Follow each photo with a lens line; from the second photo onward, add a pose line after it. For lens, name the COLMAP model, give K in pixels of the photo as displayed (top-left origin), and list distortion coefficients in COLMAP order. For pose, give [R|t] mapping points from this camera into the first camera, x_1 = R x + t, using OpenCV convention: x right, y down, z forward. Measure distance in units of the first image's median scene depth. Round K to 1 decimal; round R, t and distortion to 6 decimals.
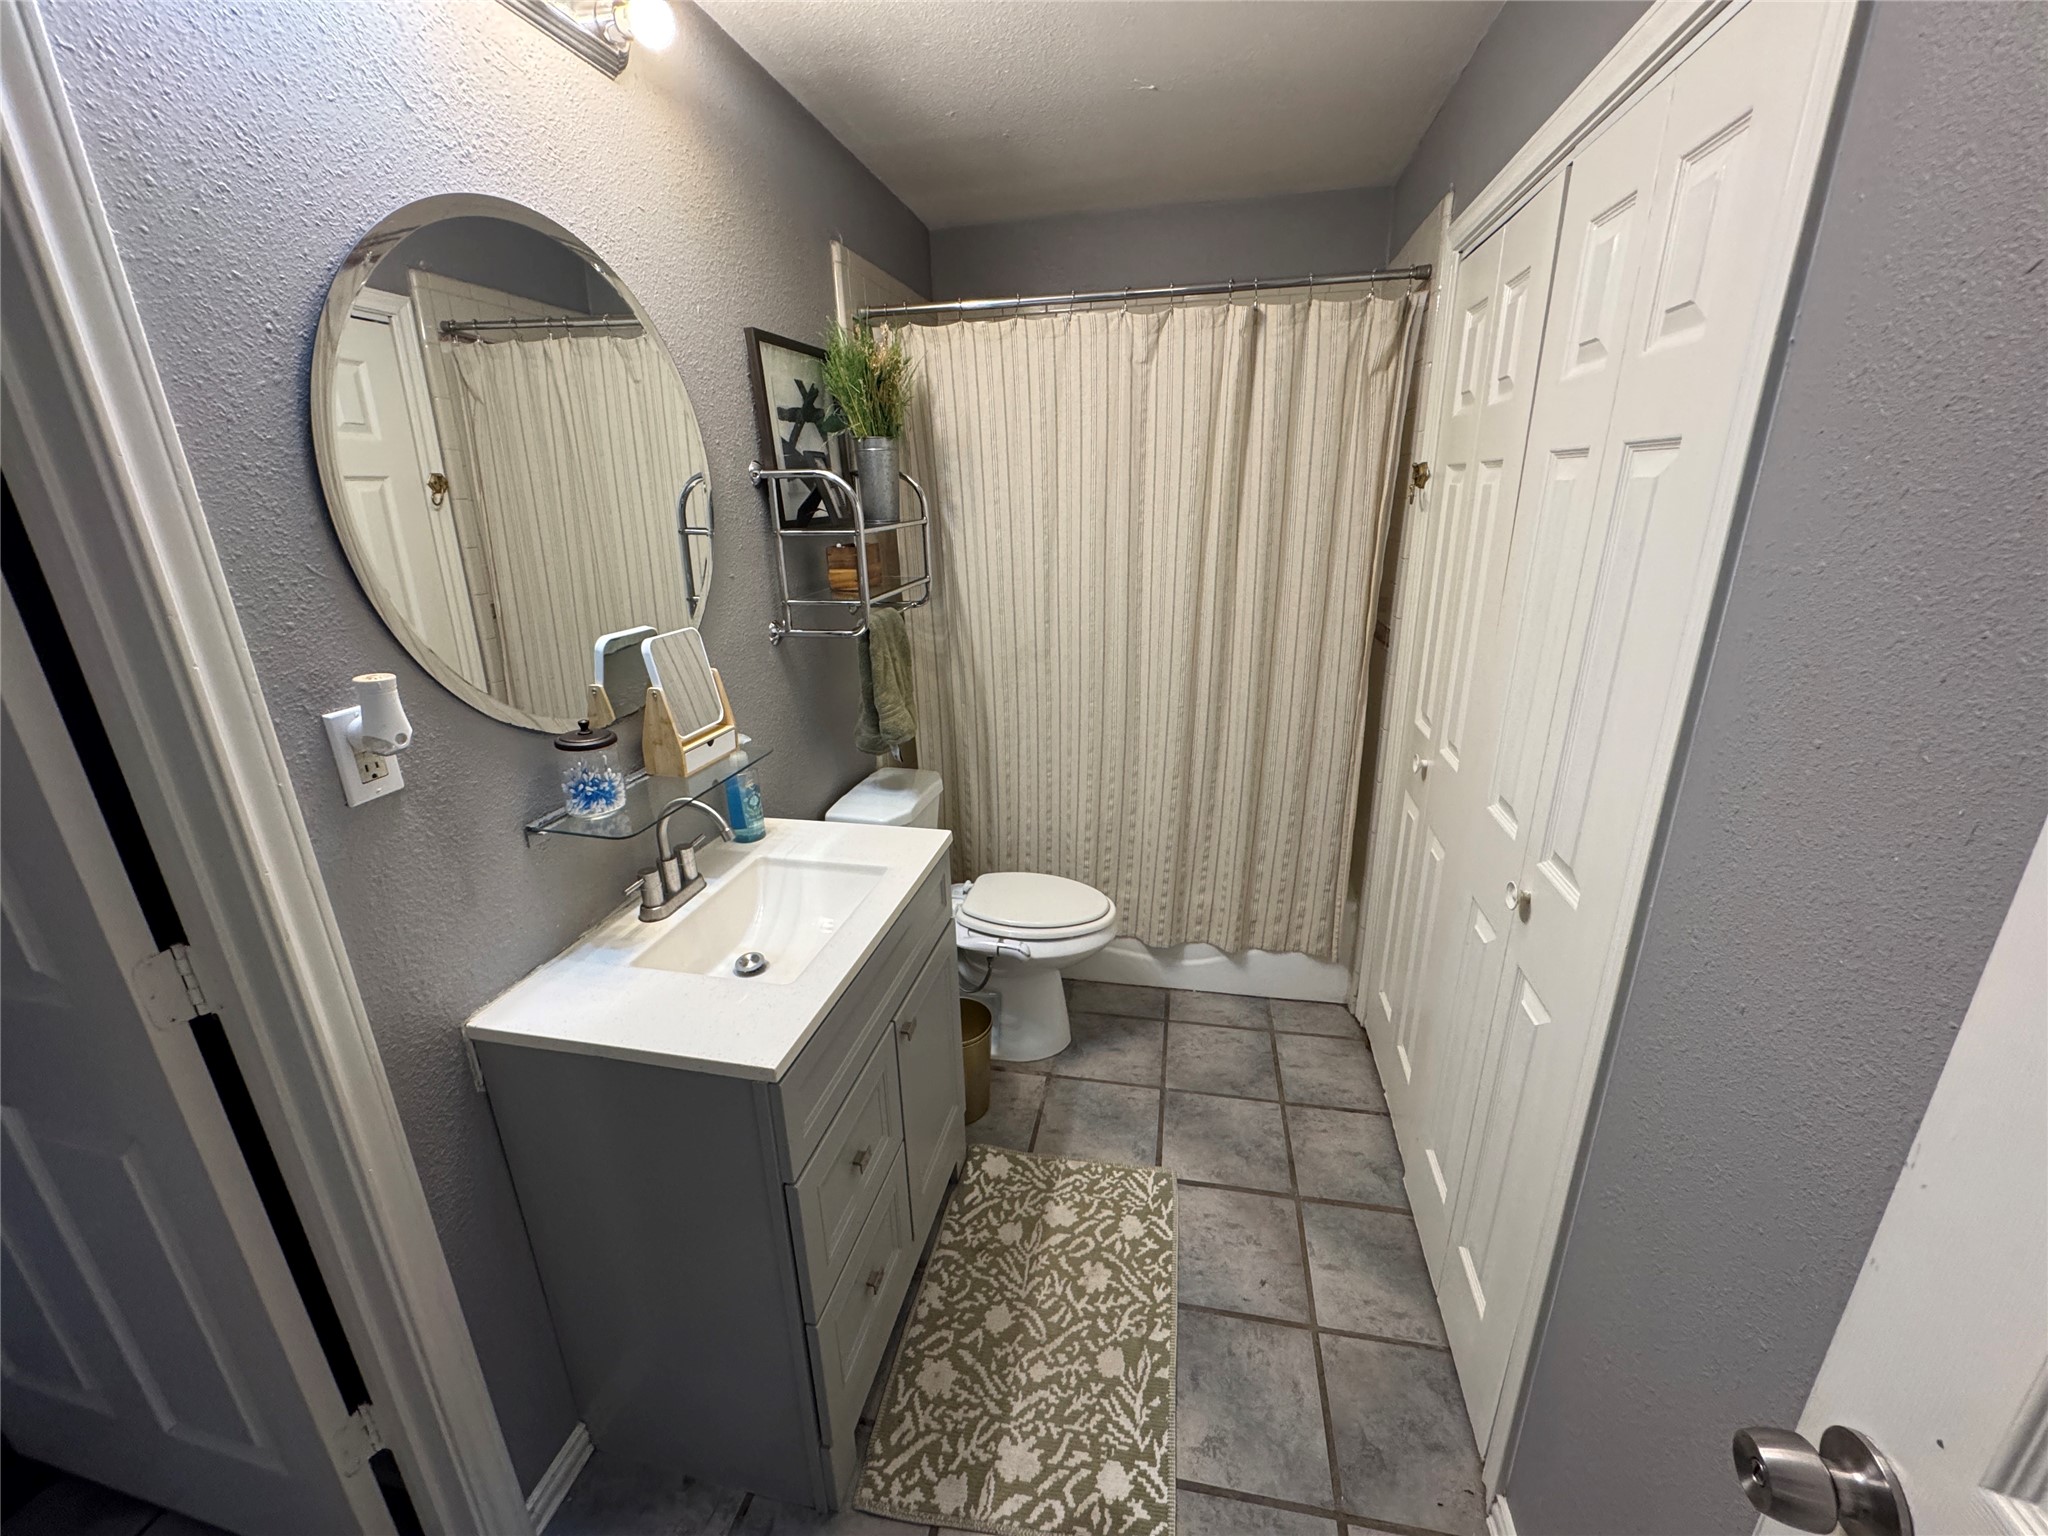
lens RADIAL K [[816.2, 0, 1024.1], [0, 816.2, 767.3], [0, 0, 1]] dist [0.001307, -0.001051]
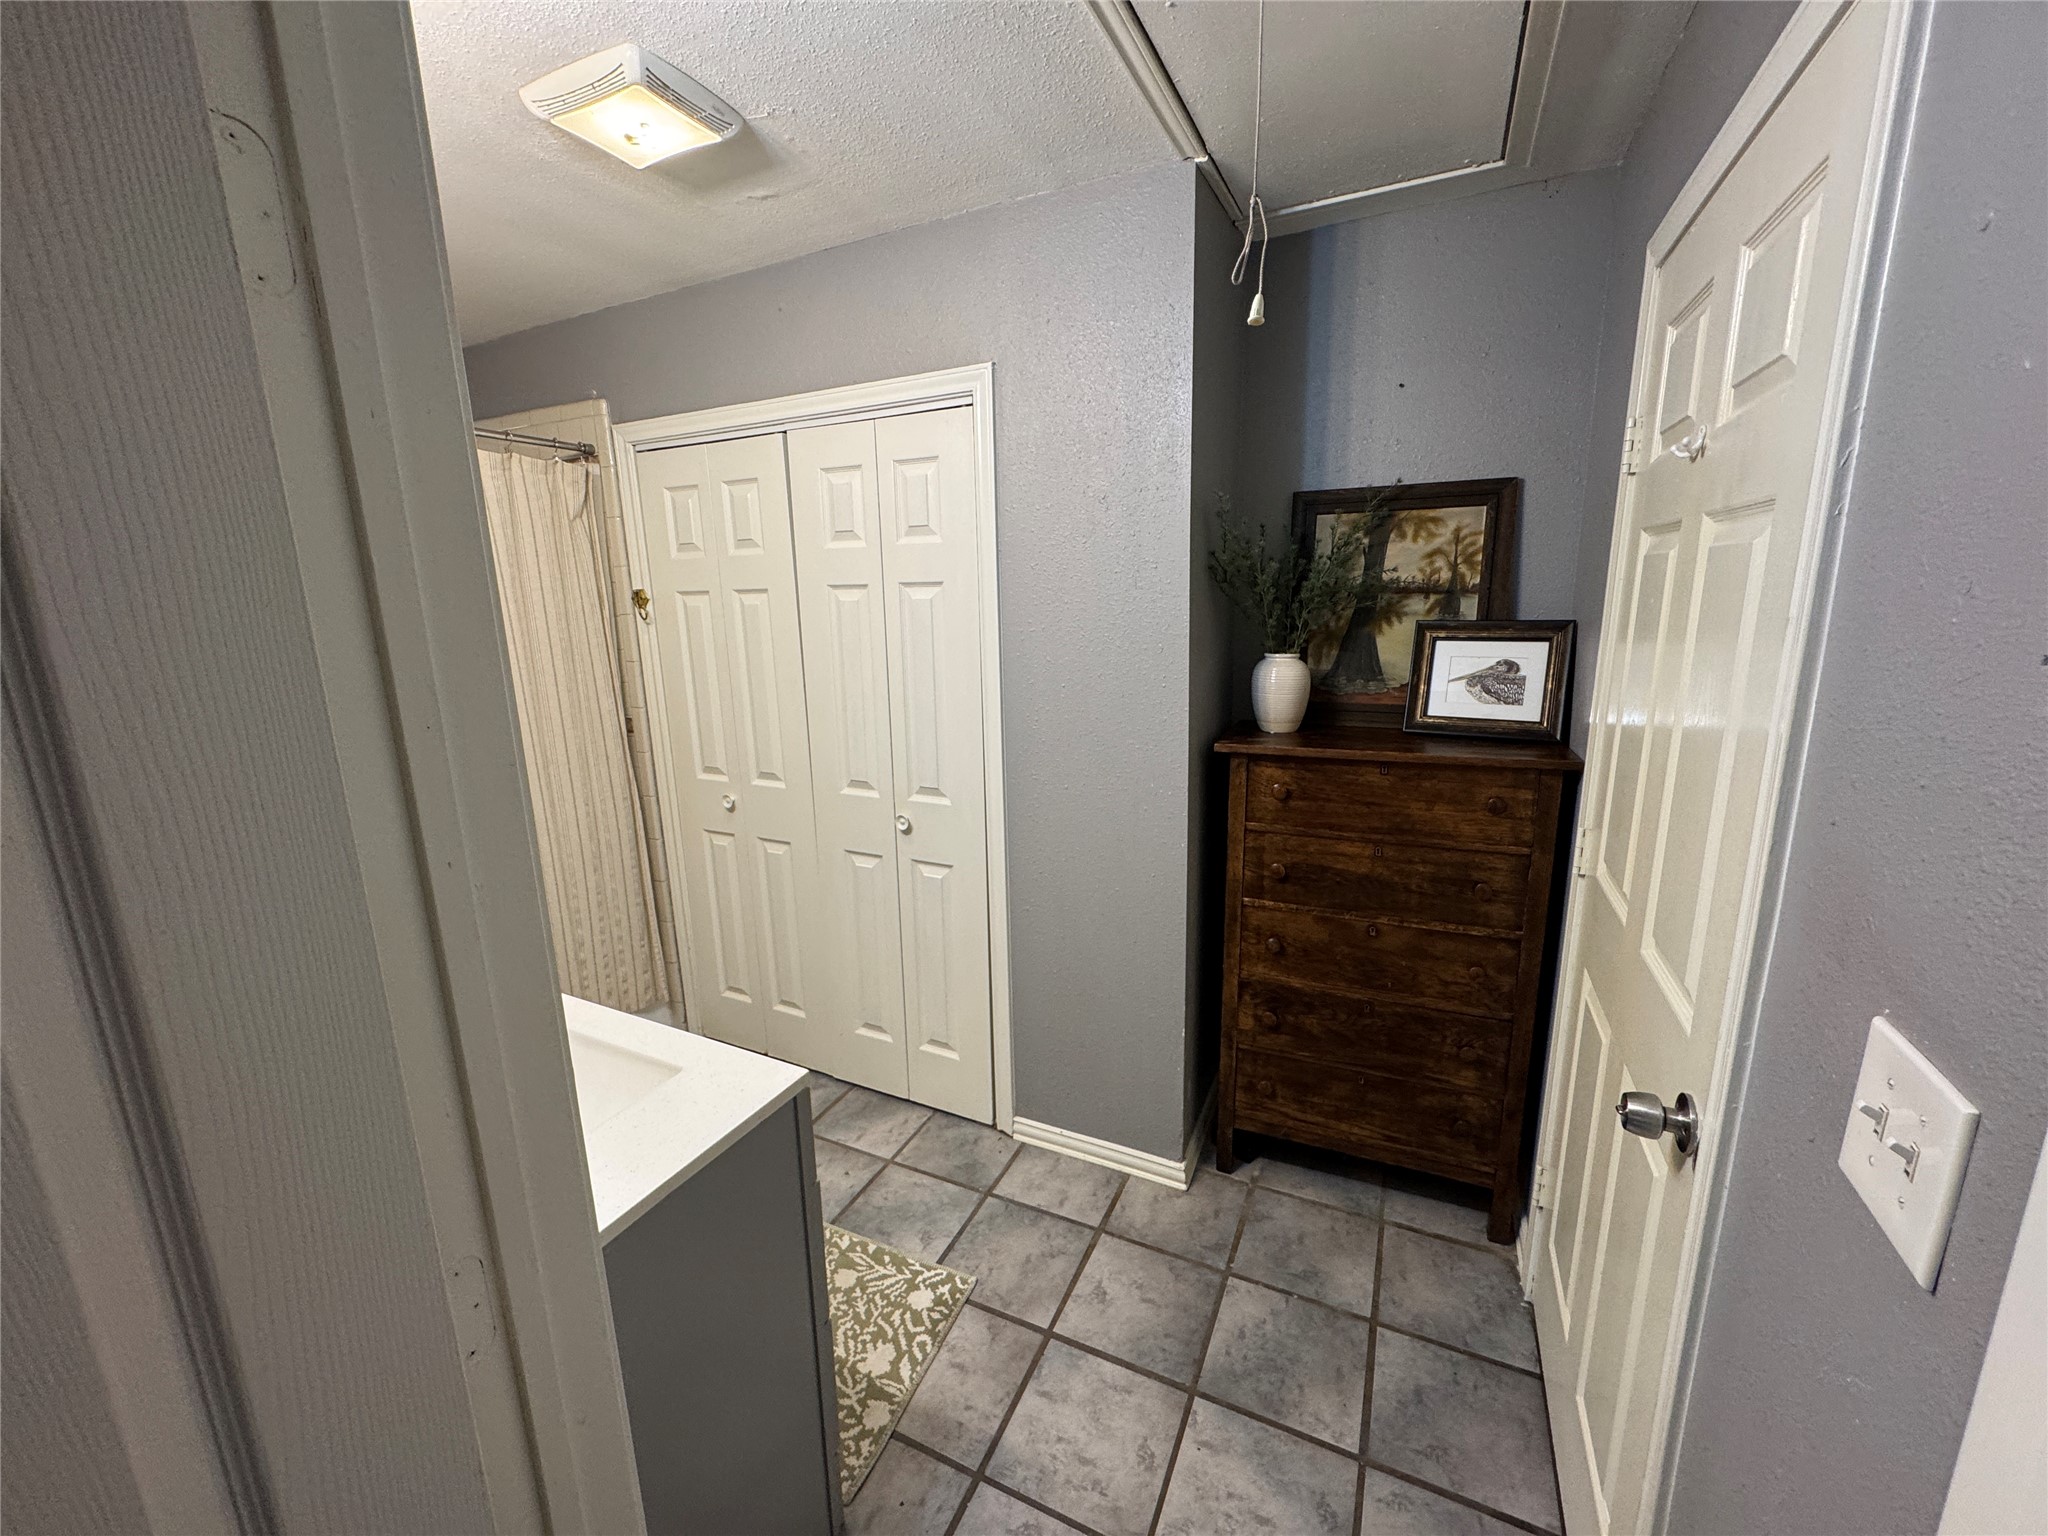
lens RADIAL K [[816.2, 0, 1020.4], [0, 816.2, 769.8], [0, 0, 1]] dist [0.001307, -0.001051]
pose [[0.248801, -0.190785, 0.949578, -0.950883], [0.326692, 0.939484, 0.103159, -0.048999], [-0.911795, 0.284554, 0.296073, 0.179309]]
